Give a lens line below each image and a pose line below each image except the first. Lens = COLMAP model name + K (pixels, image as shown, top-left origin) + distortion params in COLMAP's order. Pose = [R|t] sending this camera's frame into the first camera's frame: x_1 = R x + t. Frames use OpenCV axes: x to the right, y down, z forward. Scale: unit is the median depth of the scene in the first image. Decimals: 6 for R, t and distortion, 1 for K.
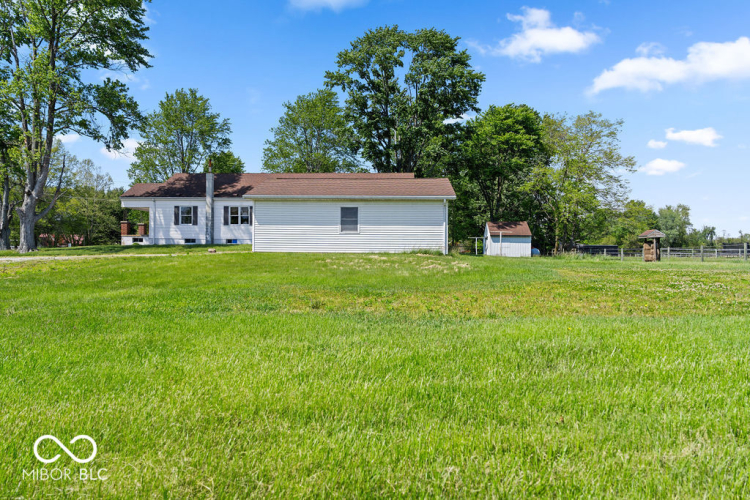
lens RADIAL K [[482.2, 0, 376.5], [0, 482.2, 250.7], [0, 0, 1]] dist [-0.030895, -0.000546]
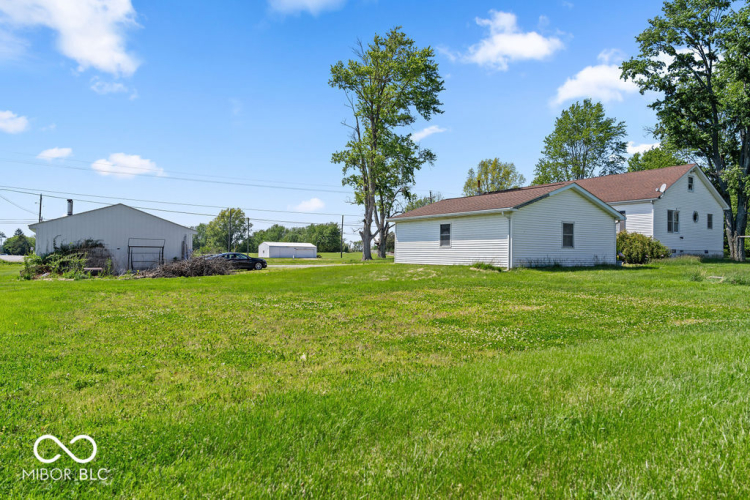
lens RADIAL K [[482.2, 0, 376.5], [0, 482.2, 250.7], [0, 0, 1]] dist [-0.030895, -0.000546]
pose [[0.585578, -0.005909, -0.810594, 0.749184], [-0.004601, 0.999933, -0.010614, -0.016139], [0.810603, 0.009945, 0.585512, 0.211223]]
